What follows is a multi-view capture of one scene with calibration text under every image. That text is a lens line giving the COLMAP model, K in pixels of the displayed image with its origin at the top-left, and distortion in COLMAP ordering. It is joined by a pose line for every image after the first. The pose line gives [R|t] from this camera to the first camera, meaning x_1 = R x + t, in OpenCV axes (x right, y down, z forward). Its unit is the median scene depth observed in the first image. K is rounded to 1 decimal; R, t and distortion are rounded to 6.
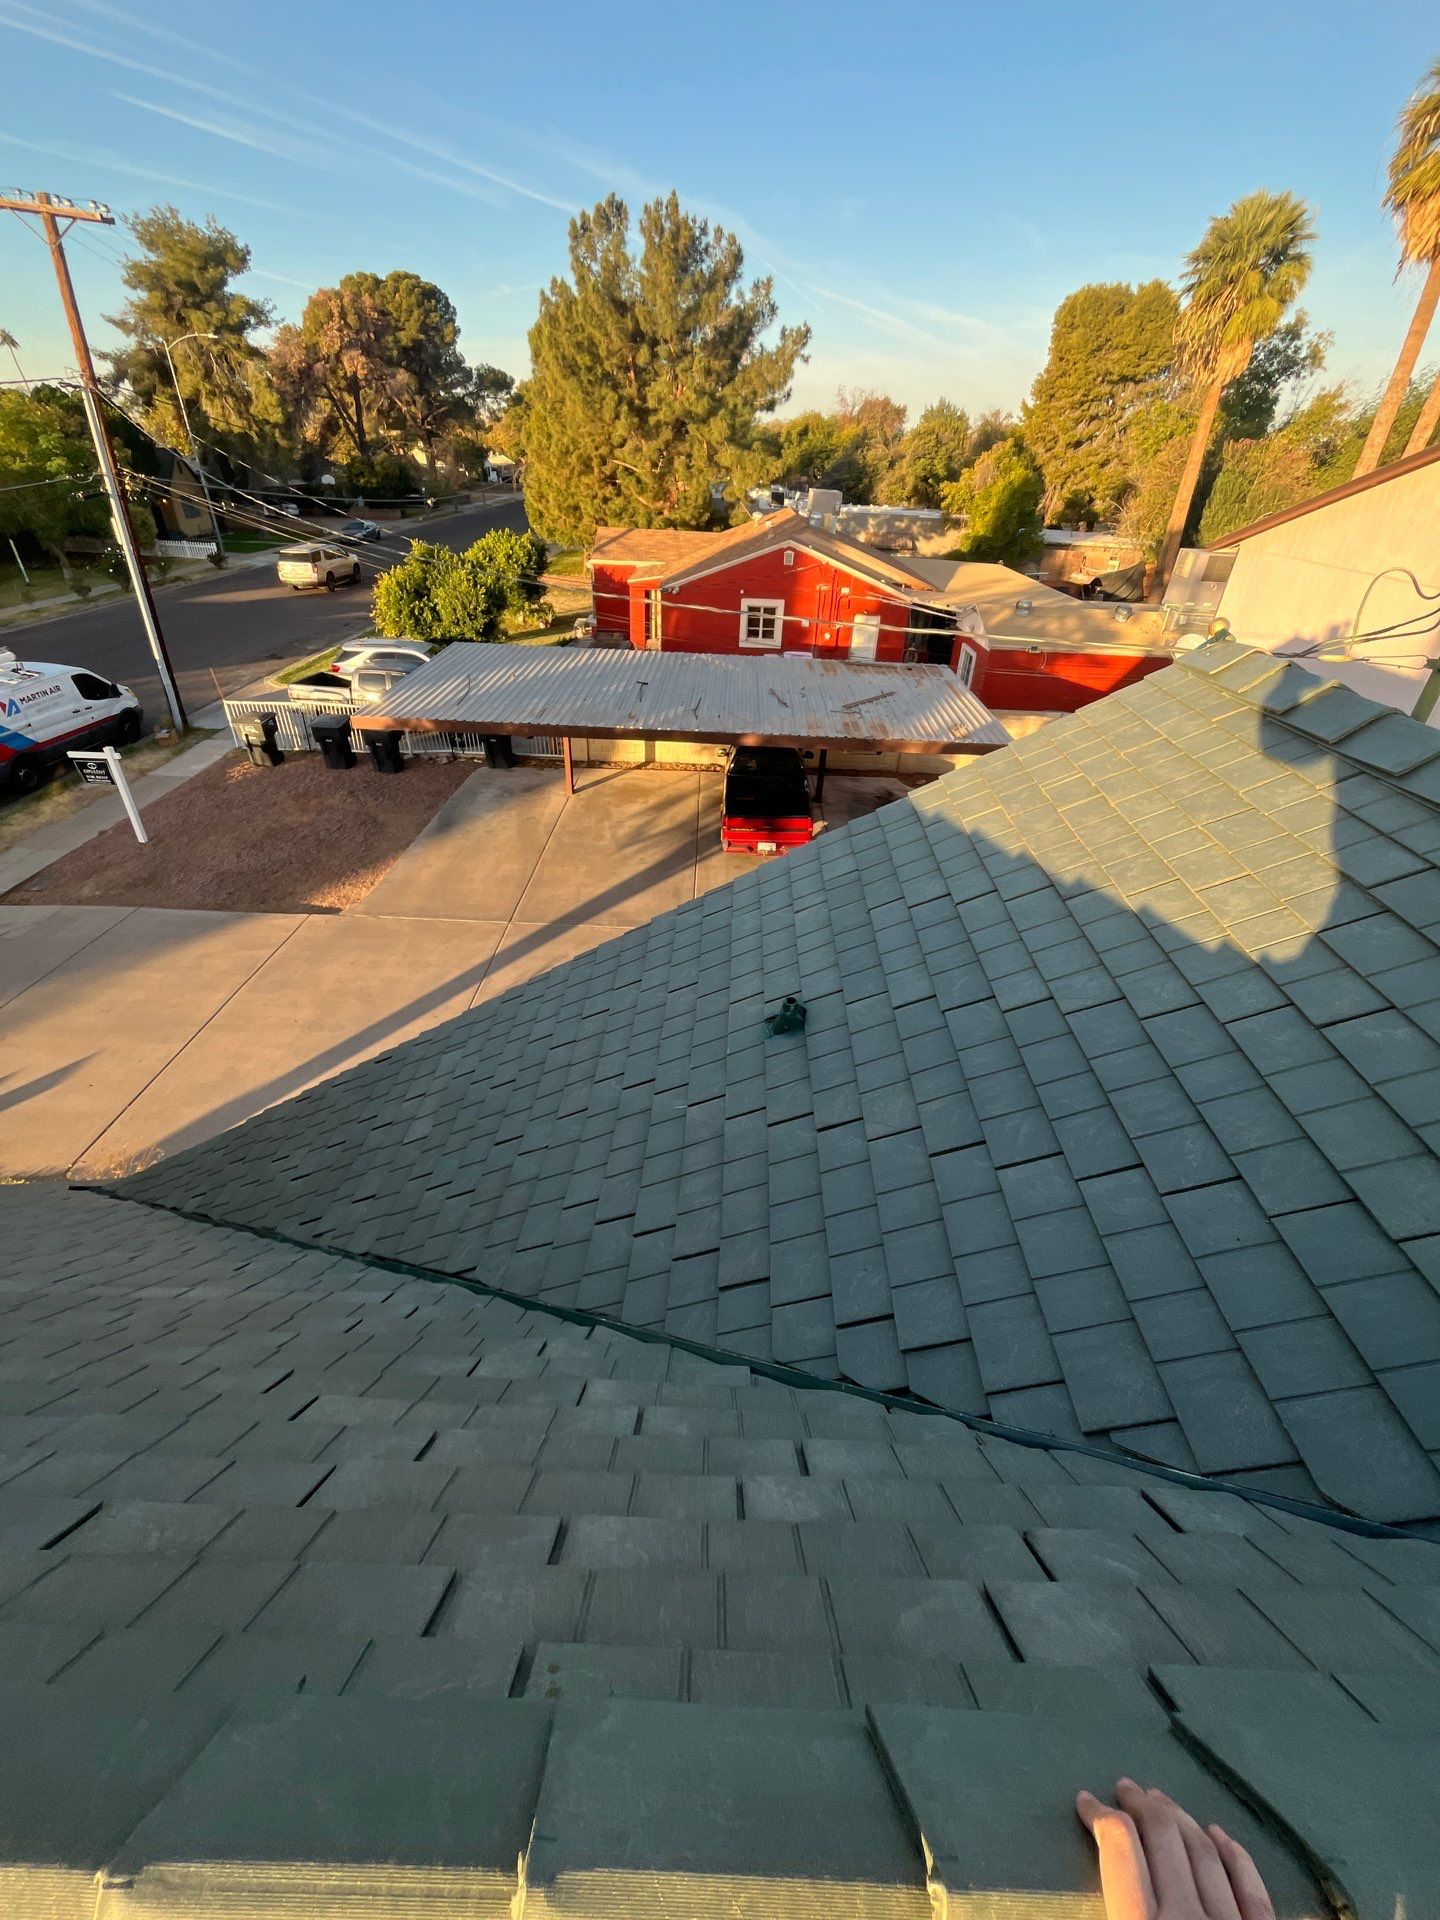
lens RADIAL K [[780.6, 0, 719.7], [0, 780.6, 947.5], [0, 0, 1]] dist [-0.004020, 0.000402]
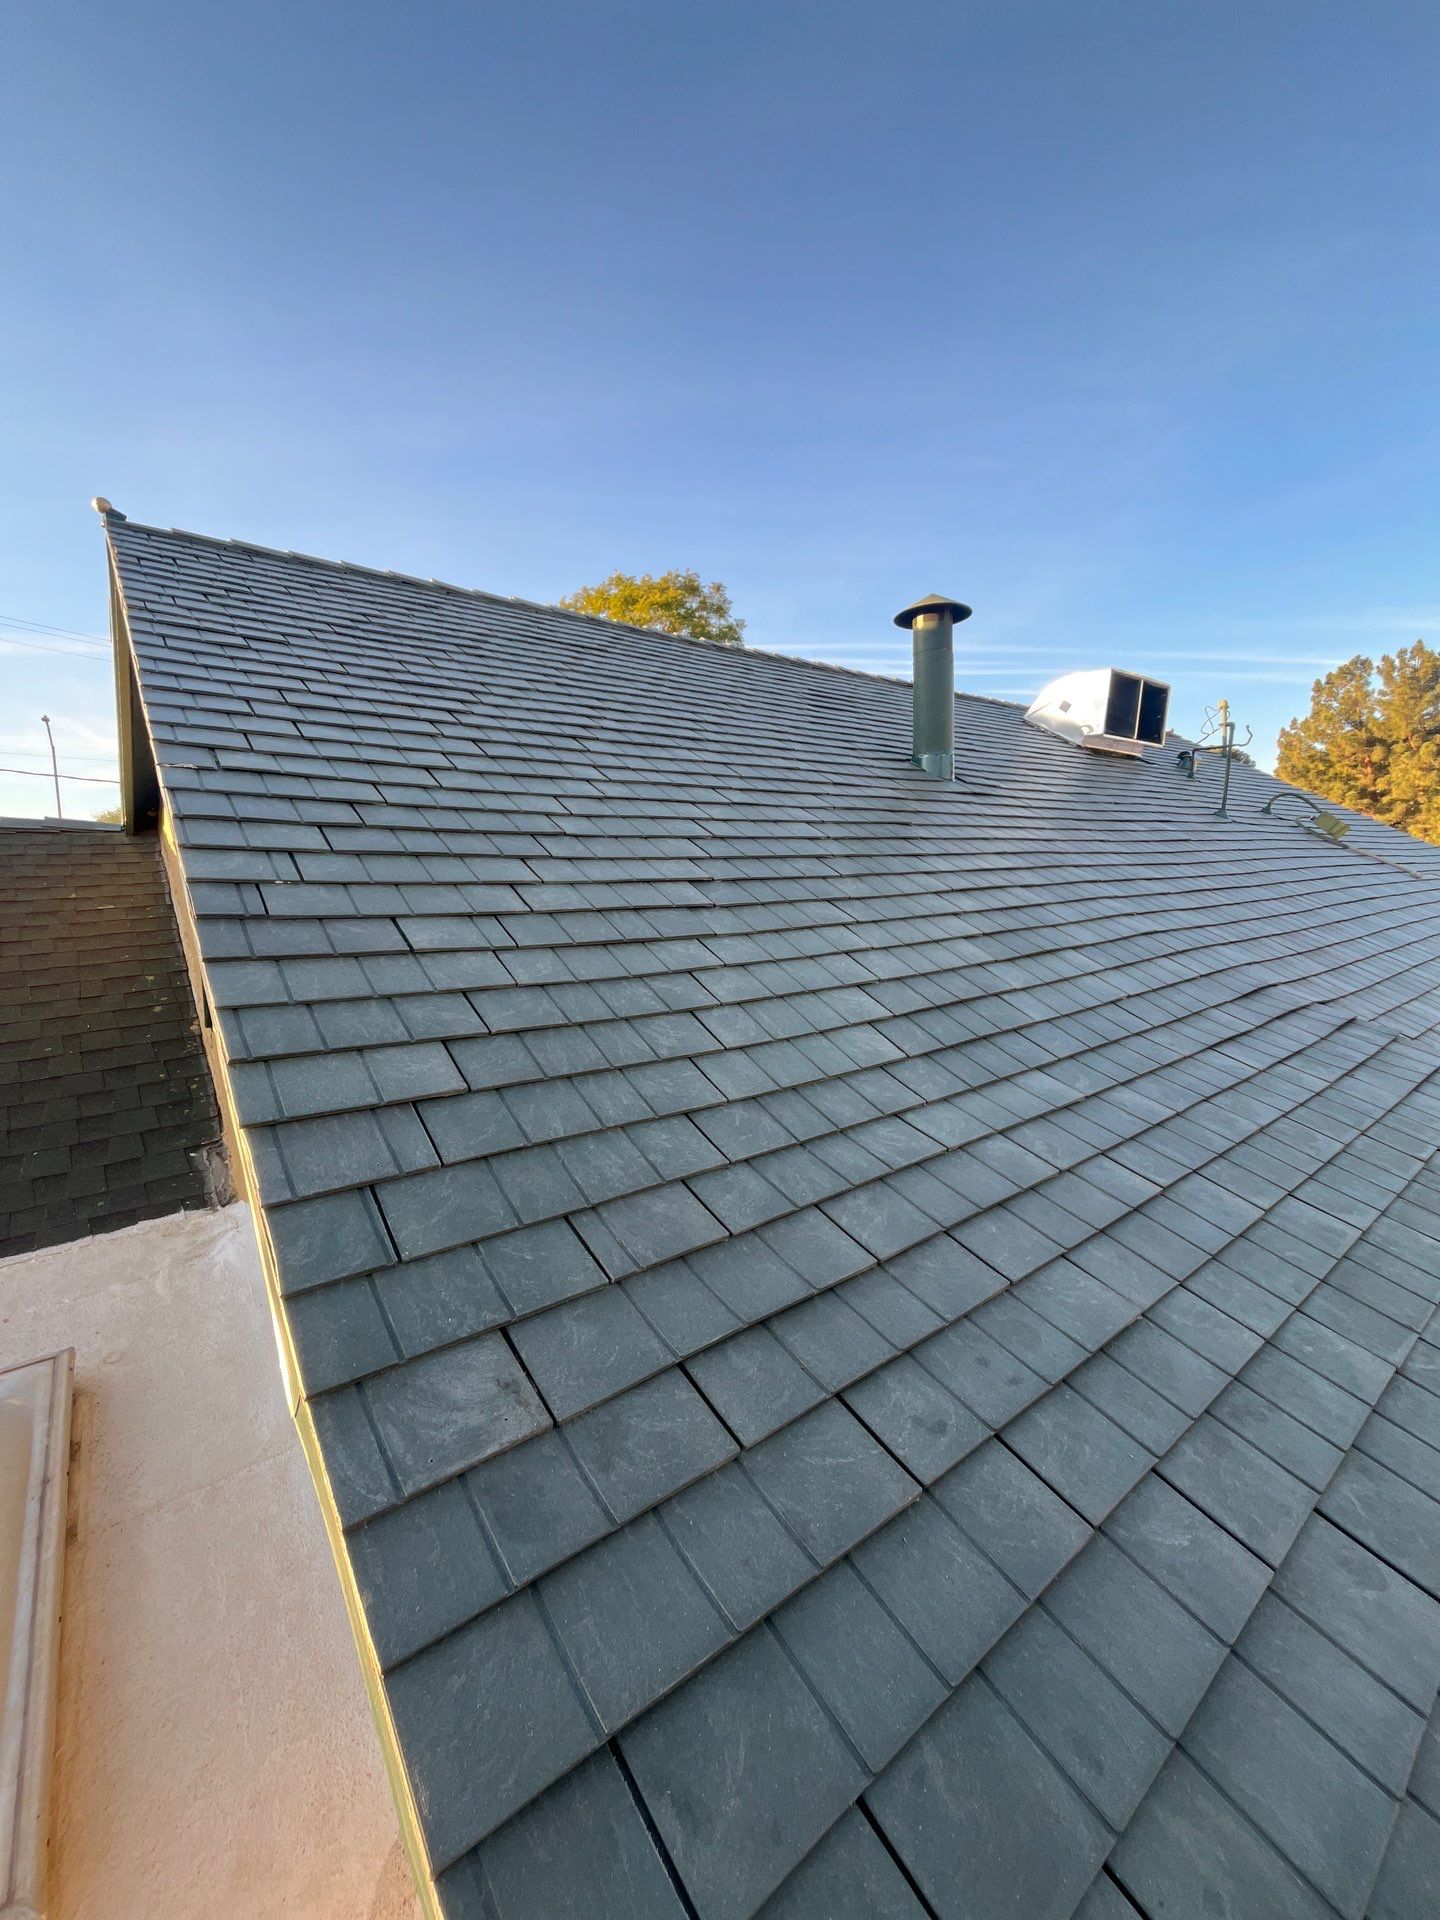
lens RADIAL K [[780.6, 0, 718.8], [0, 780.6, 959.6], [0, 0, 1]] dist [-0.004020, 0.000402]
pose [[0.627454, 0.008697, -0.778605, 0.173581], [-0.370422, 0.882875, -0.288651, 0.198901], [0.684900, 0.469527, 0.557185, -0.172356]]
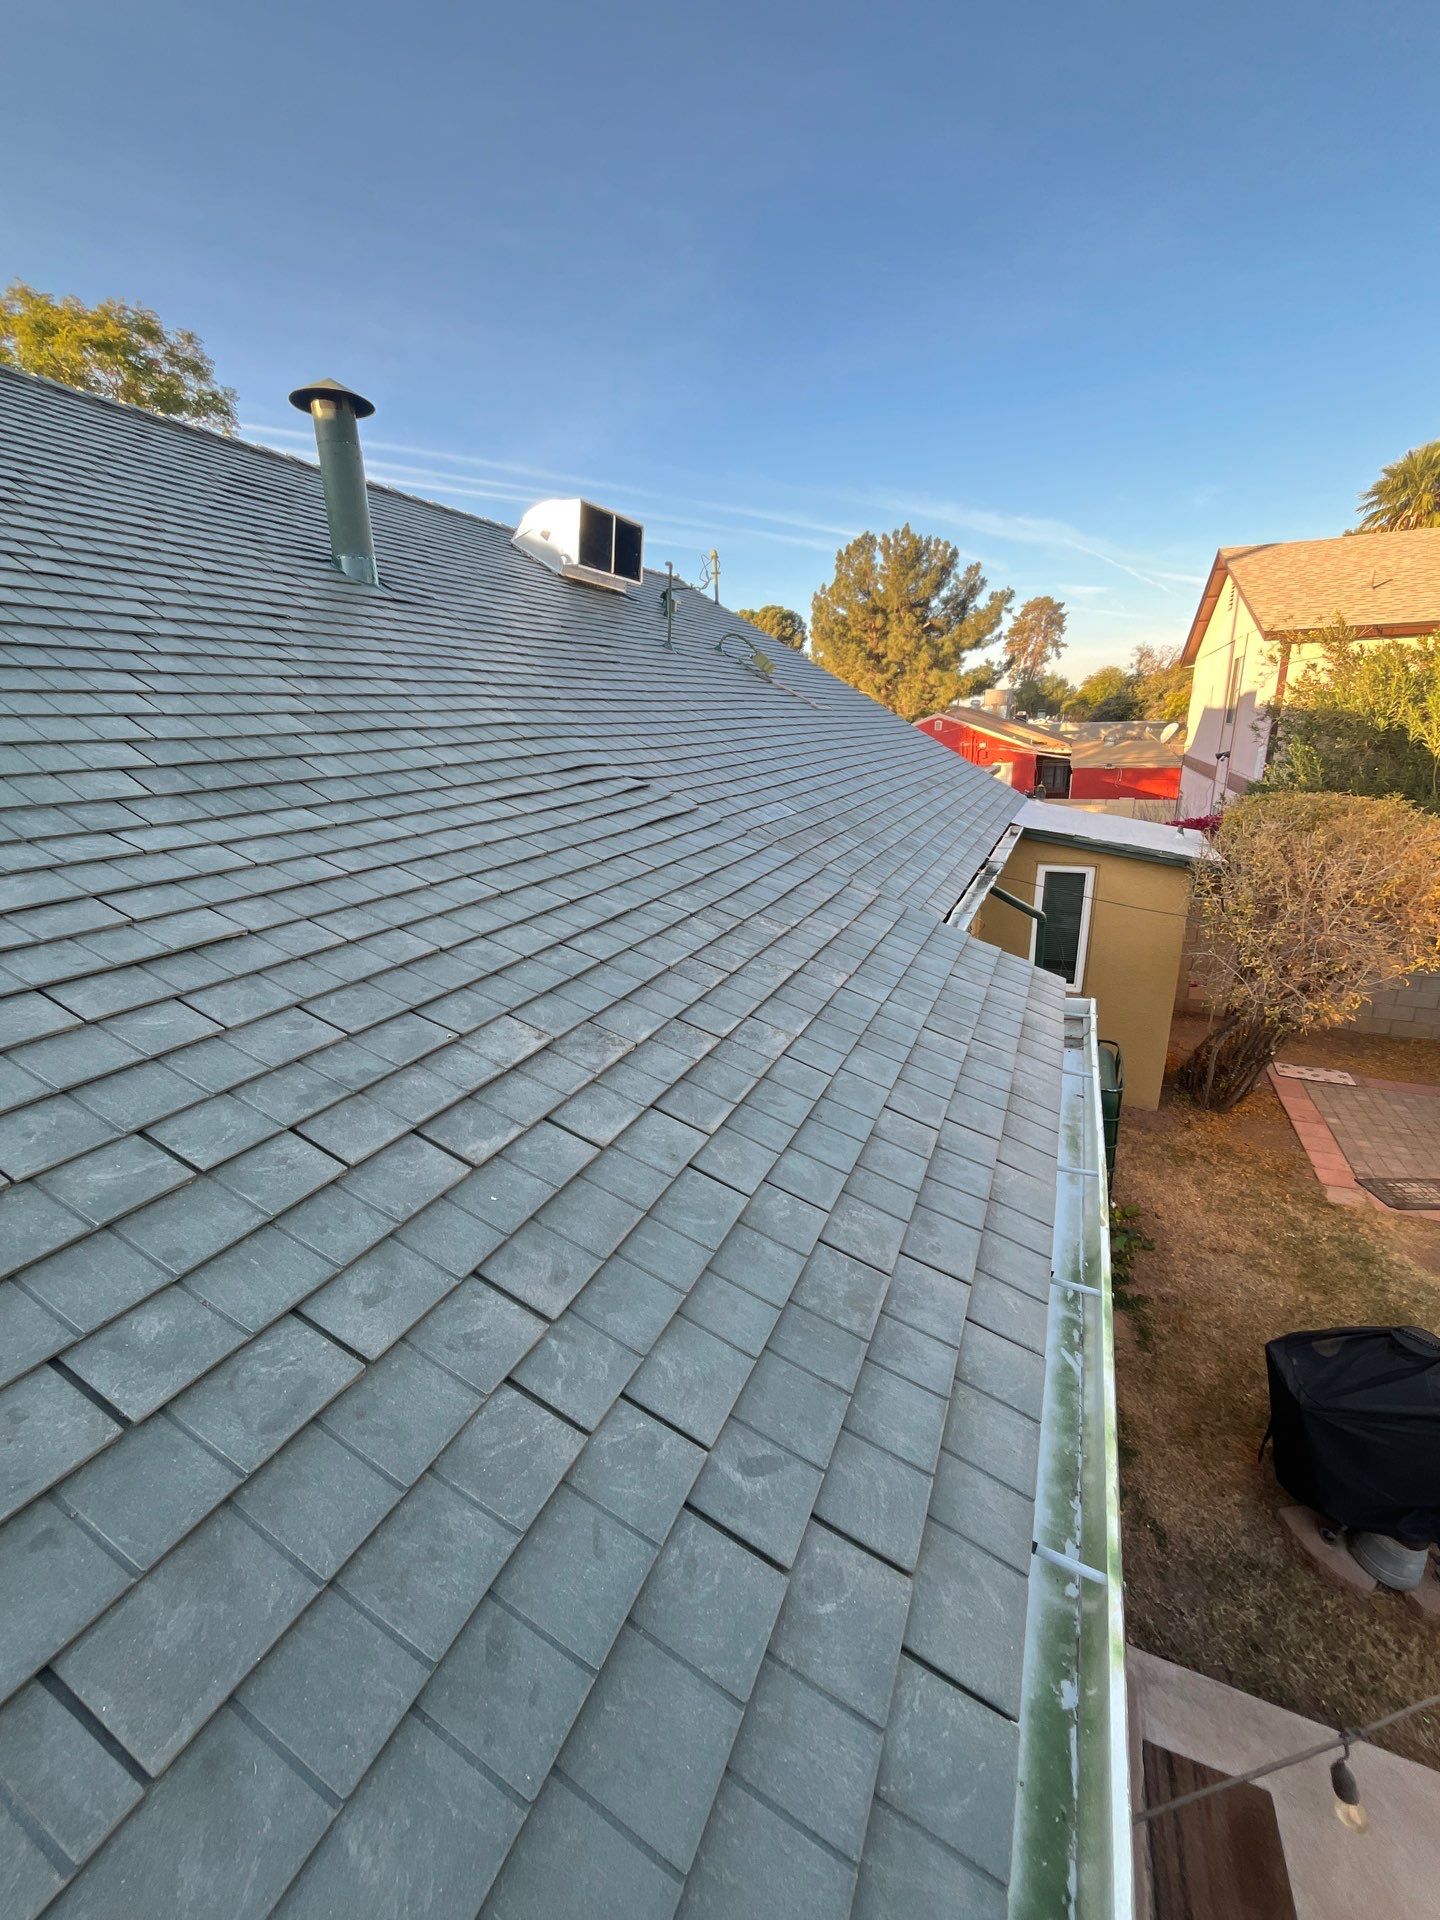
lens RADIAL K [[780.6, 0, 722.1], [0, 780.6, 958.5], [0, 0, 1]] dist [-0.004020, 0.000402]
pose [[0.916054, 0.048353, -0.398130, 0.208514], [-0.159276, 0.954924, -0.250500, 0.205486], [0.368072, 0.292884, 0.882464, -0.163753]]
